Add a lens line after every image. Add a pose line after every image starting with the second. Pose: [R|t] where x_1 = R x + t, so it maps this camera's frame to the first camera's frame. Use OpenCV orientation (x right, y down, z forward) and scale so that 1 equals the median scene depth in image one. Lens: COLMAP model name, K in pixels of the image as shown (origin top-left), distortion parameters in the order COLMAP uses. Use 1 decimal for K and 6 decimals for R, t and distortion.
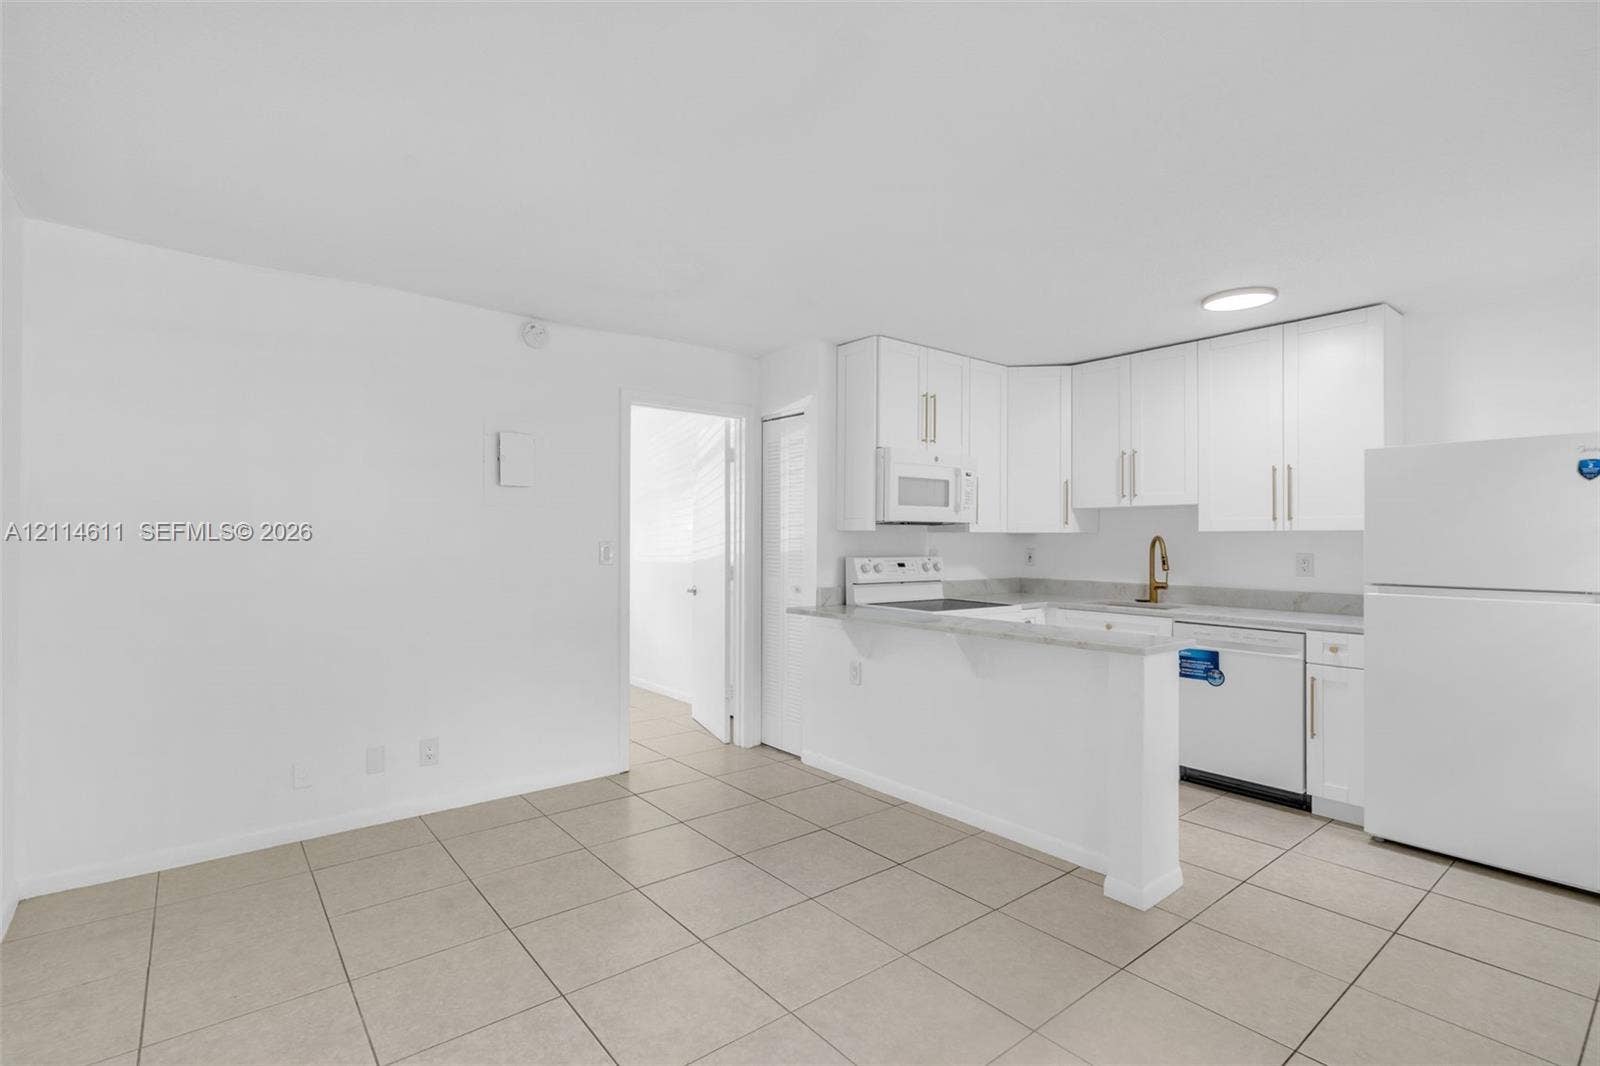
lens RADIAL K [[735.2, 0, 807.5], [0, 735.2, 532.9], [0, 0, 1]] dist [0.001845, 0.002302]
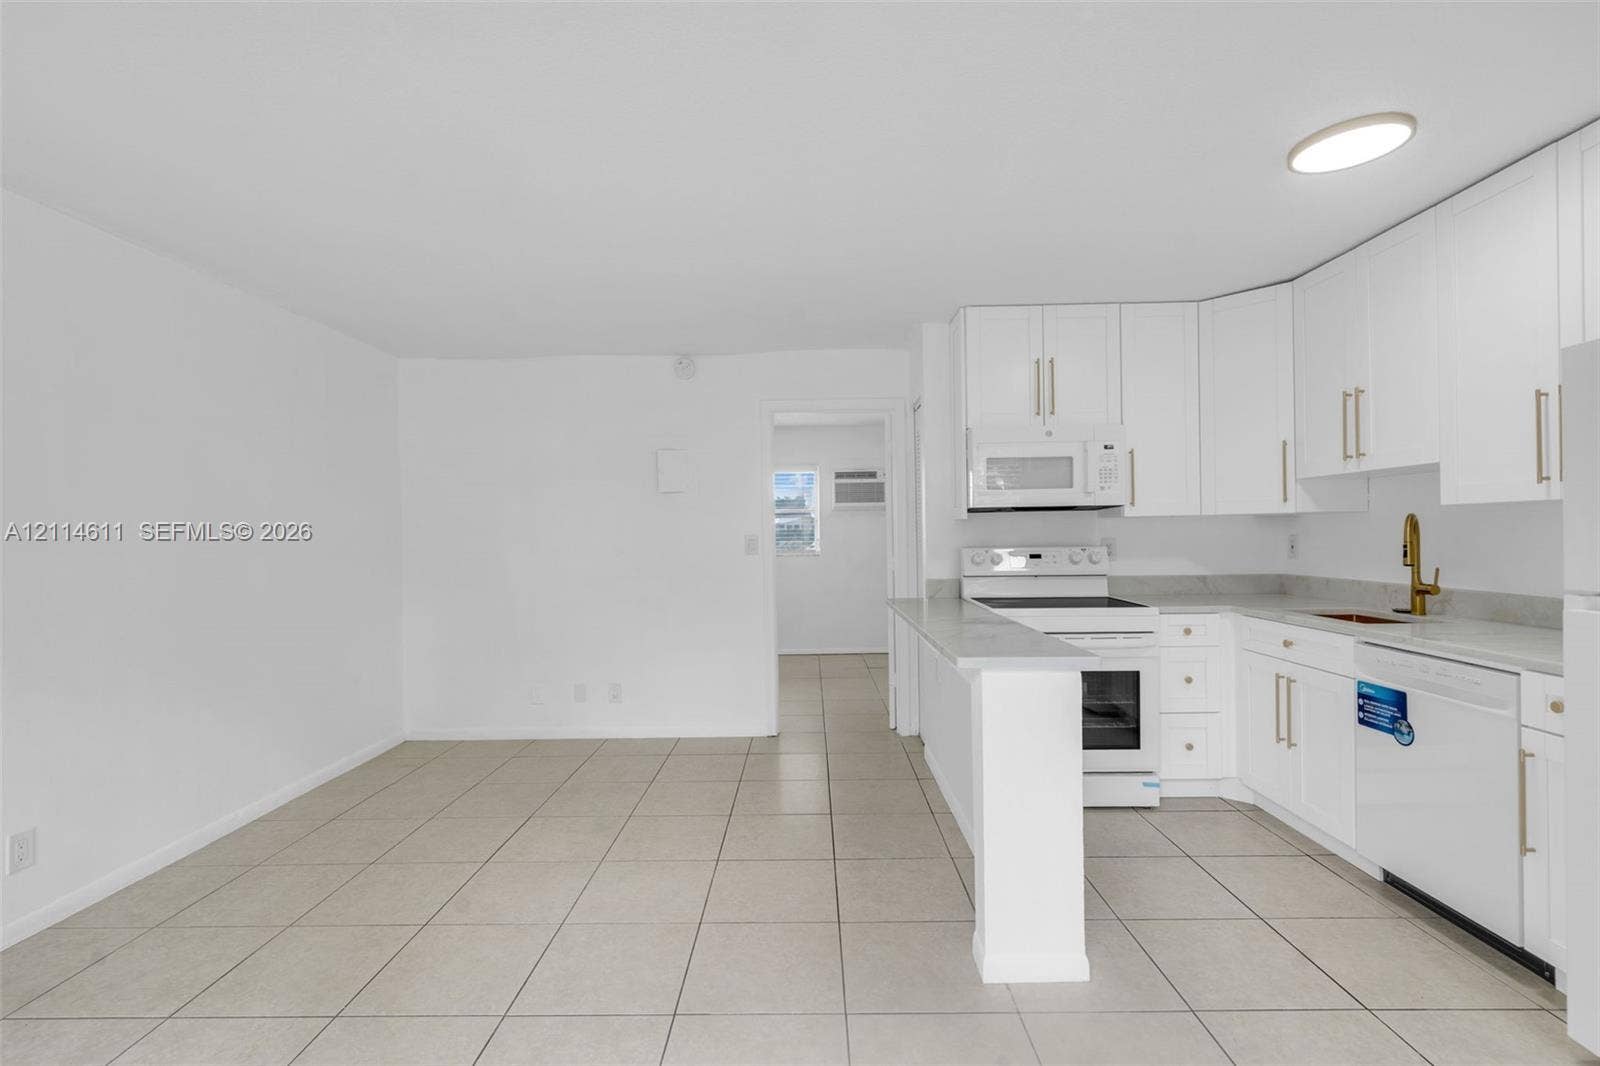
lens RADIAL K [[735.2, 0, 808.6], [0, 735.2, 534.2], [0, 0, 1]] dist [0.001845, 0.002302]
pose [[0.770069, -0.015489, -0.637772, 0.528062], [0.023238, 0.999723, 0.003779, 0.008342], [0.637537, -0.017731, 0.770216, 0.162471]]
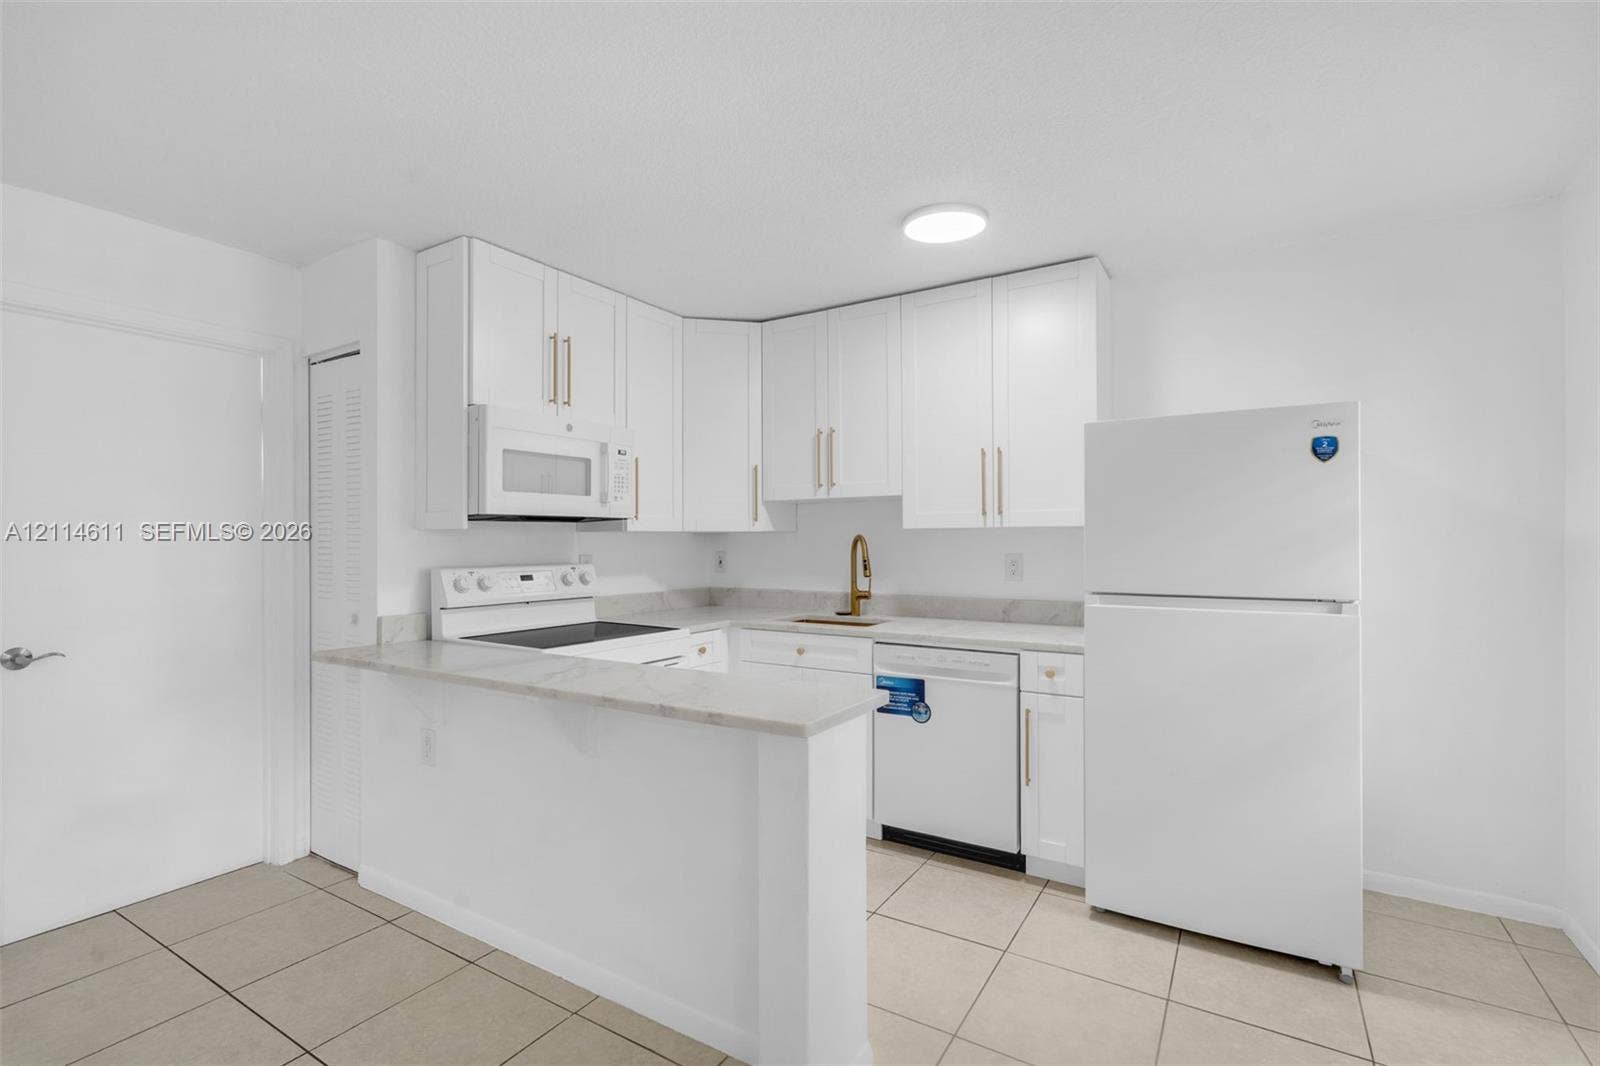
lens RADIAL K [[735.2, 0, 796.0], [0, 735.2, 537.1], [0, 0, 1]] dist [0.001845, 0.002302]
pose [[0.946606, -0.006313, 0.322330, 0.159535], [0.004914, 0.999975, 0.005154, 0.002446], [-0.322355, -0.003295, 0.946613, 0.271292]]
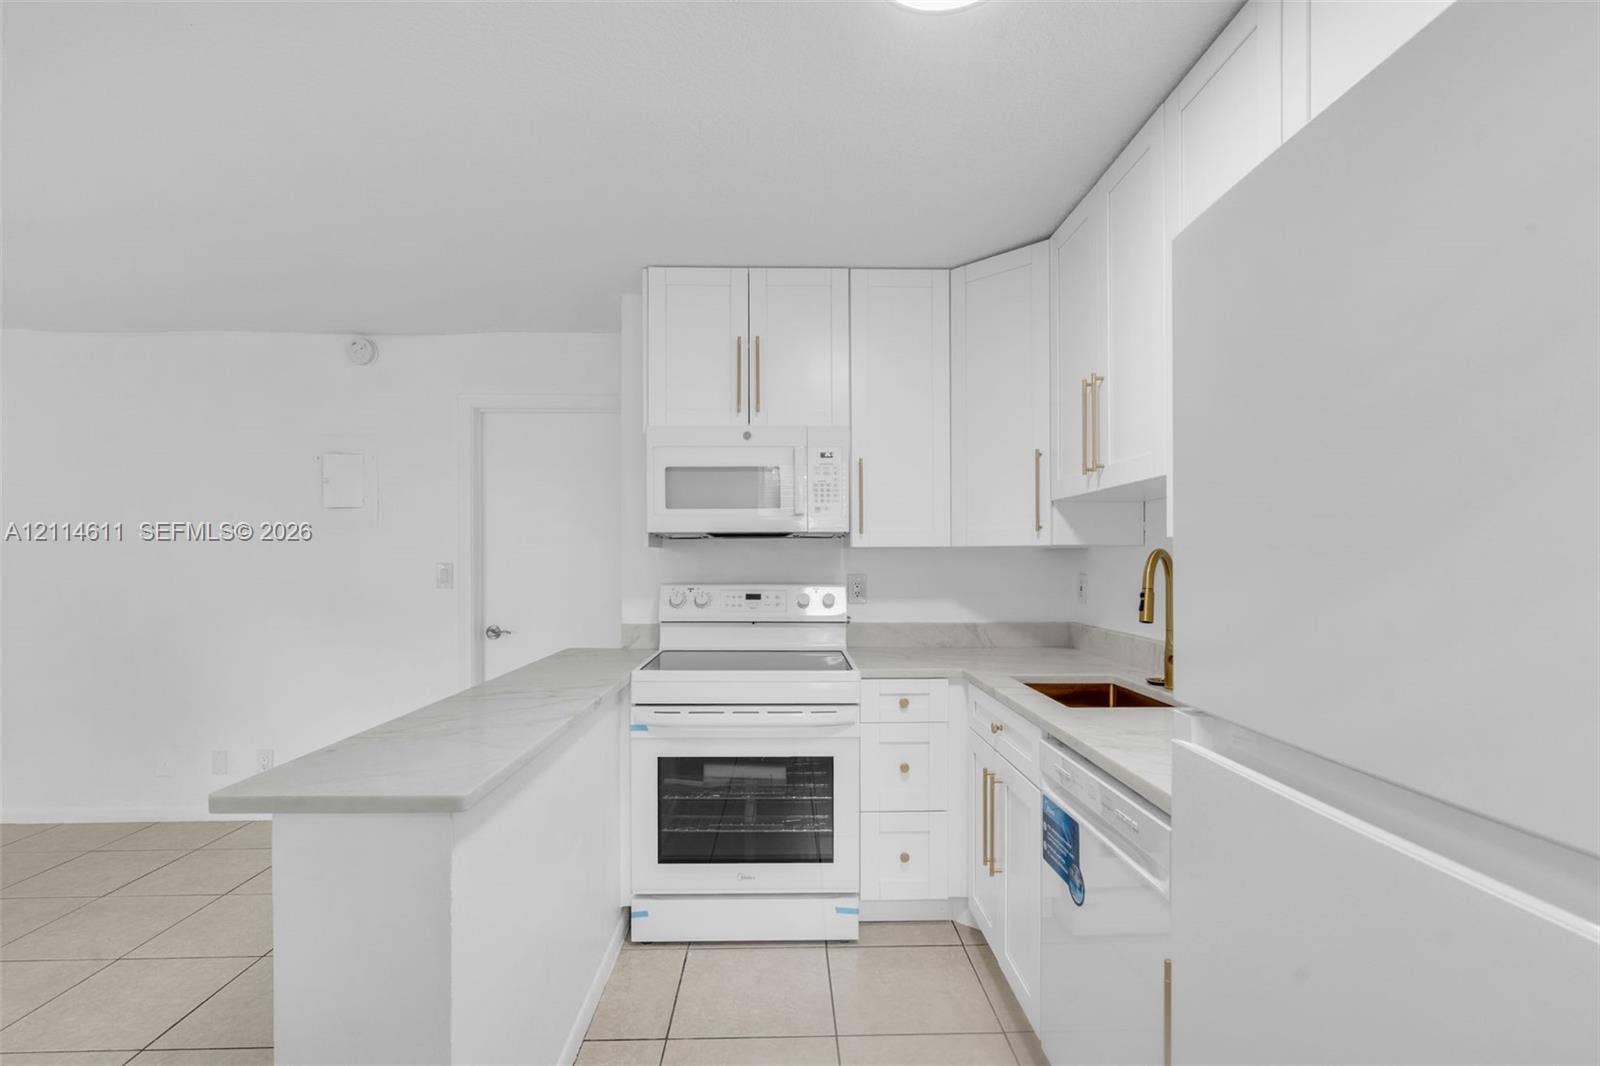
lens RADIAL K [[735.2, 0, 813.8], [0, 735.2, 558.2], [0, 0, 1]] dist [0.001845, 0.002302]
pose [[0.795881, -0.005845, -0.605425, 0.642600], [0.008502, 0.999963, 0.001523, 0.008086], [0.605394, -0.006359, 0.795901, 0.539084]]
